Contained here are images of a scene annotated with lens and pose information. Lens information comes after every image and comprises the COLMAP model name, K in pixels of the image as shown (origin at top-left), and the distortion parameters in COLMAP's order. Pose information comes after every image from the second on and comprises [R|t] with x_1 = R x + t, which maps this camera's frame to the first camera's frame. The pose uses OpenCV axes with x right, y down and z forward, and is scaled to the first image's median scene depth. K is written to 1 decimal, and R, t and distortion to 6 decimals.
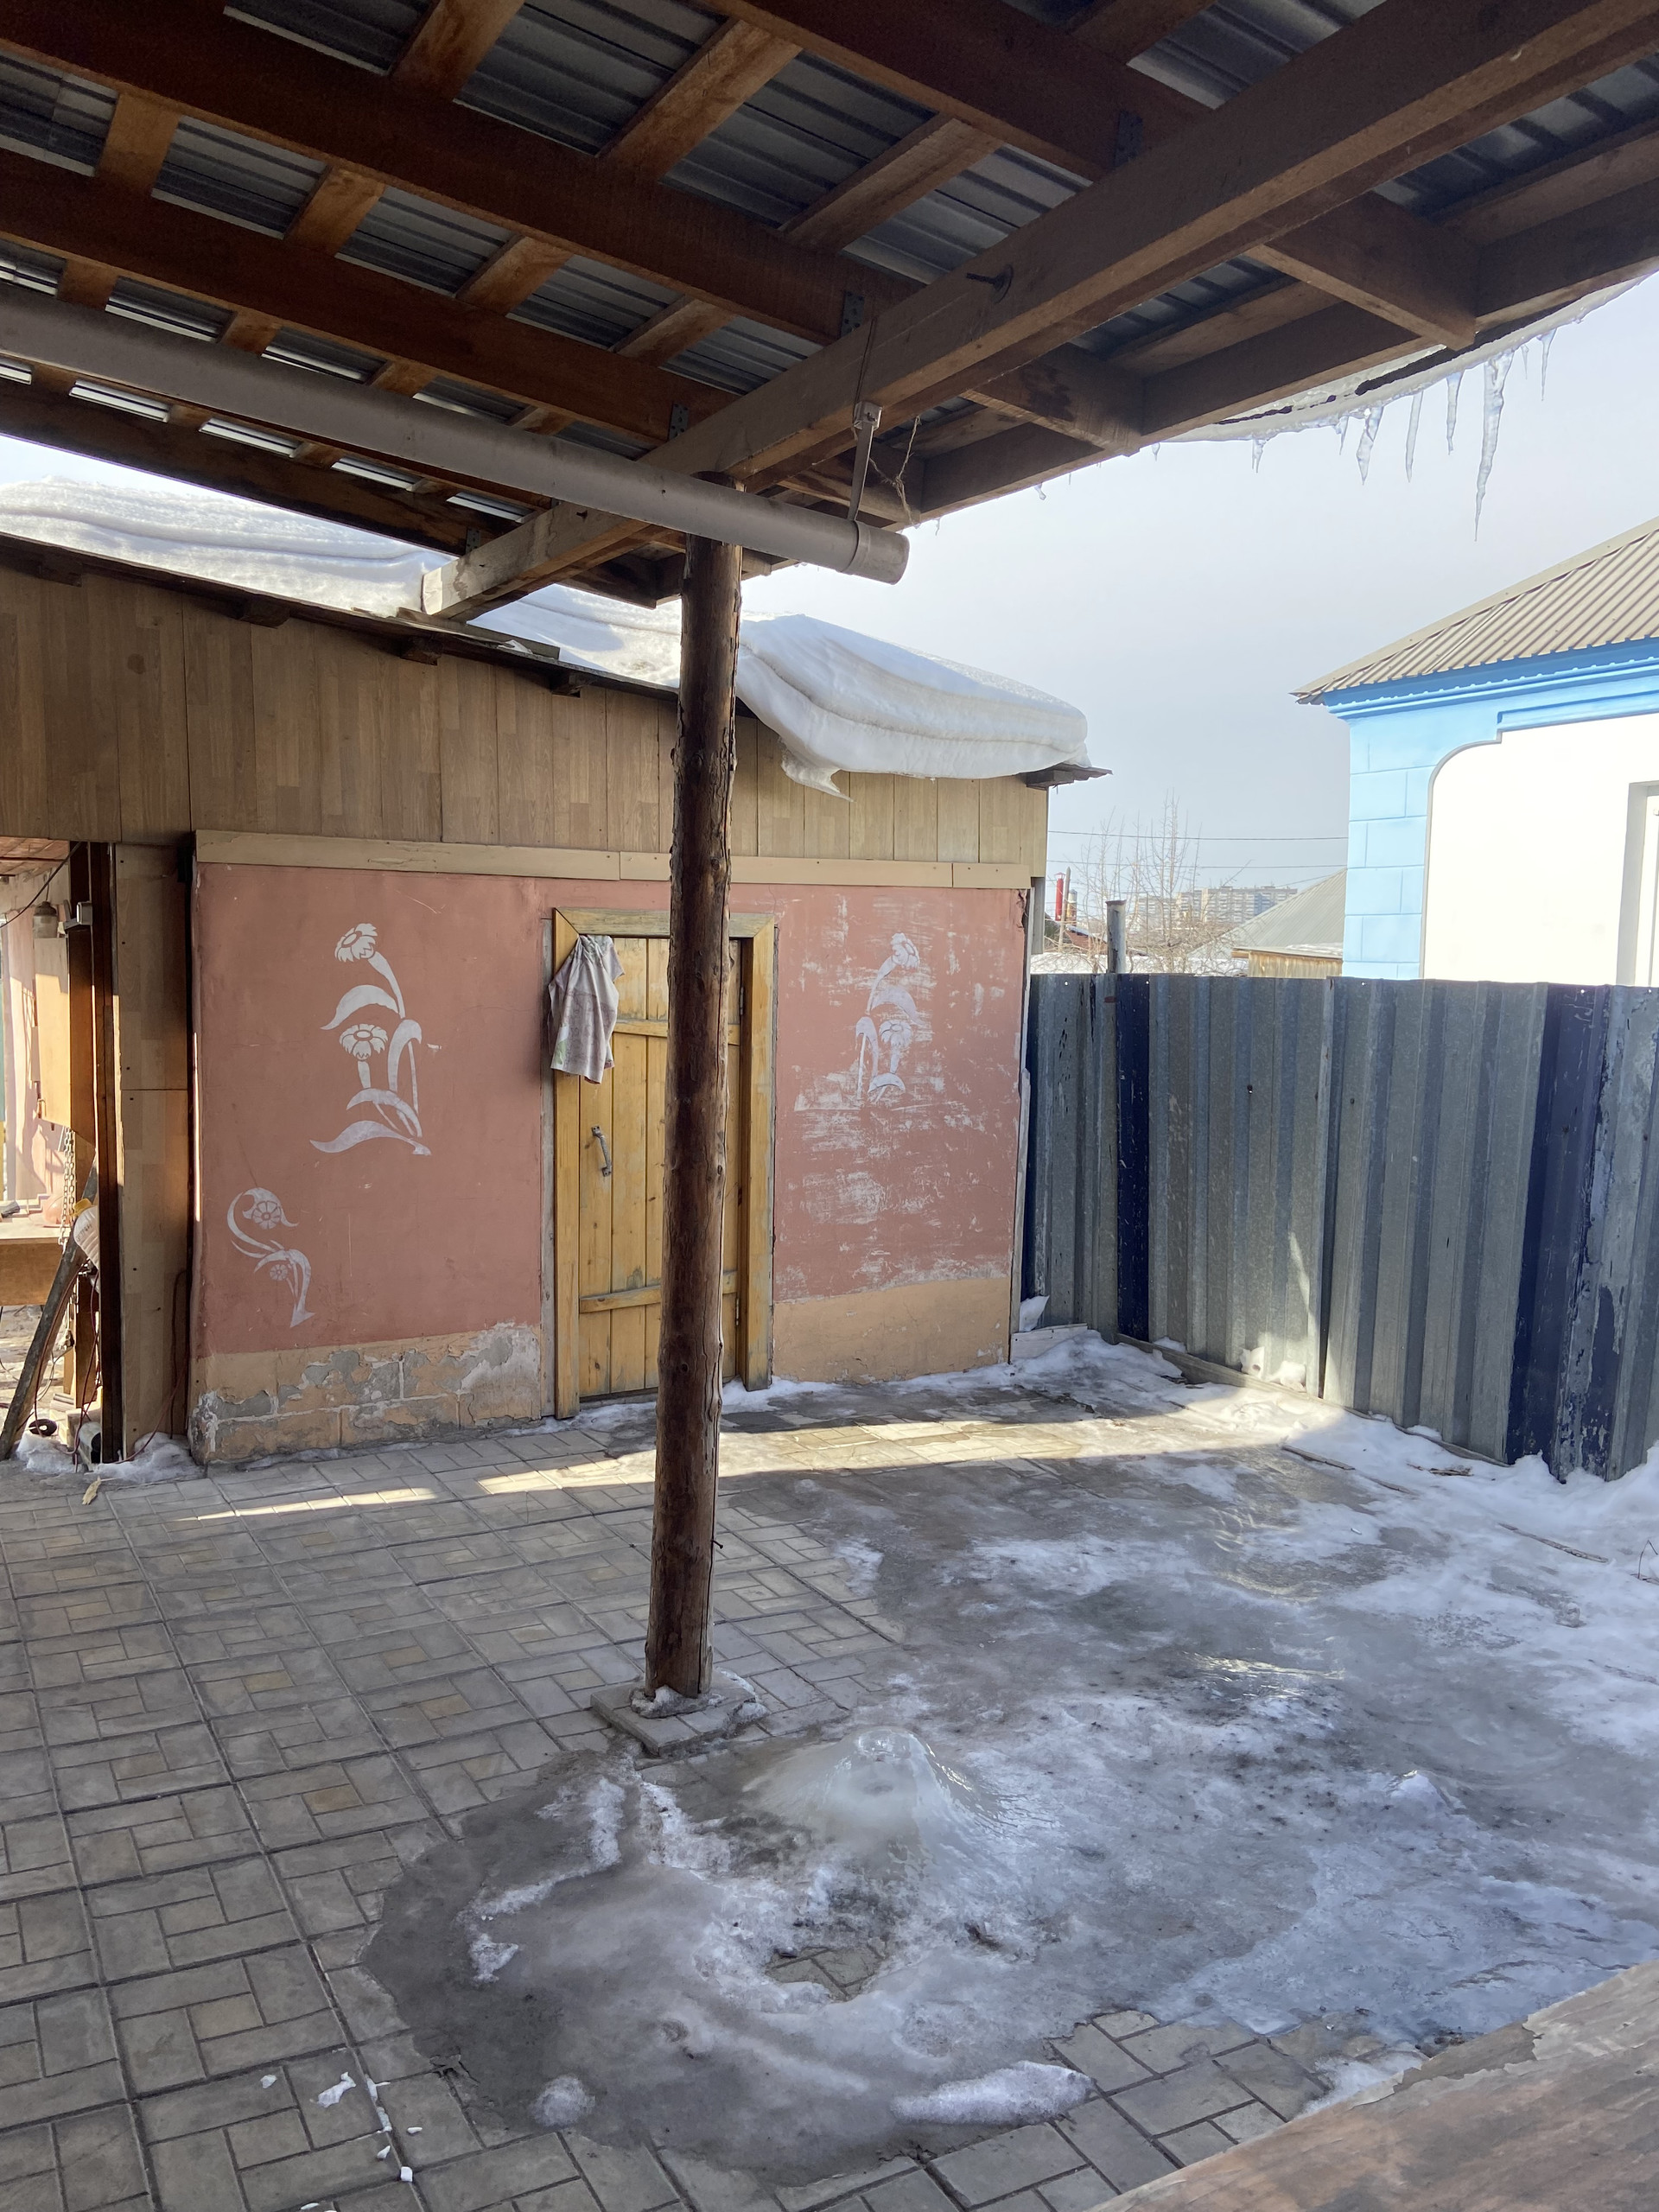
lens RADIAL K [[1831.3, 0, 829.5], [0, 1831.3, 1106.0], [0, 0, 1]] dist [0.113939, 0.000343]
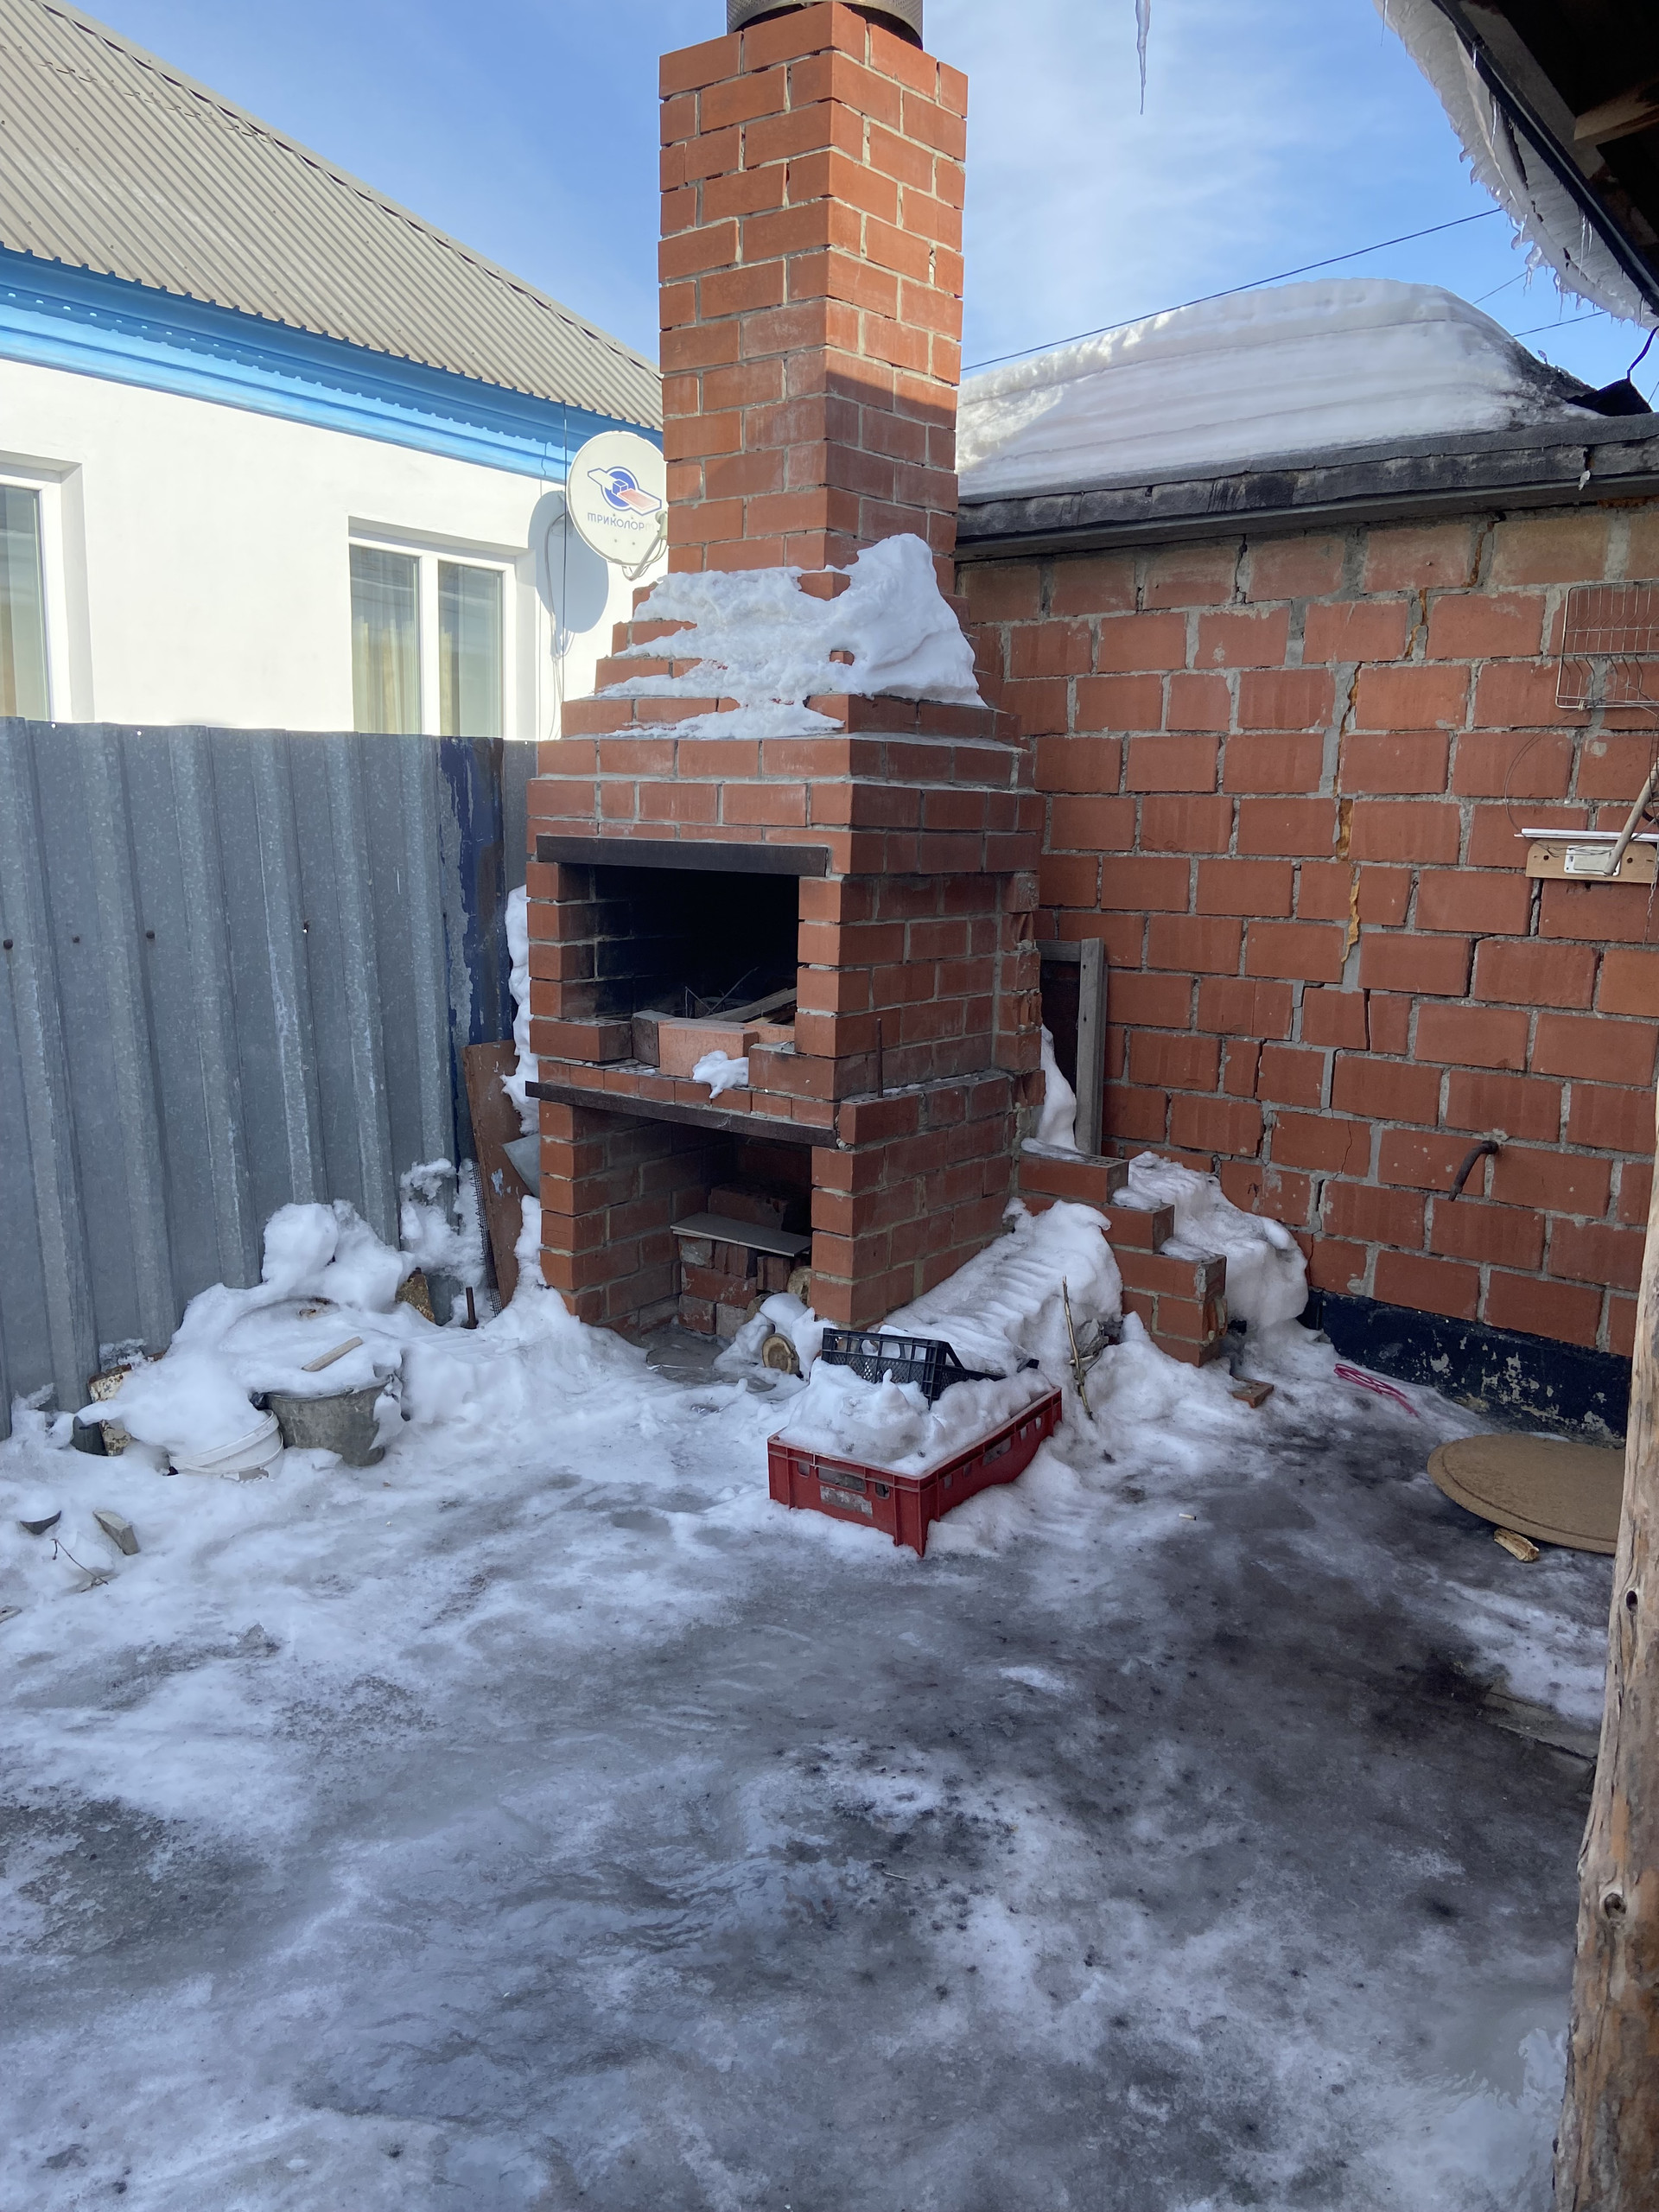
lens RADIAL K [[1620.2, 0, 829.5], [0, 1620.2, 1106.0], [0, 0, 1]] dist [0.006231, 0.003015]
pose [[-0.394821, -0.218050, 0.892508, -0.201282], [0.058104, 0.963558, 0.261112, -0.073787], [-0.916919, 0.154950, -0.367763, 1.015581]]
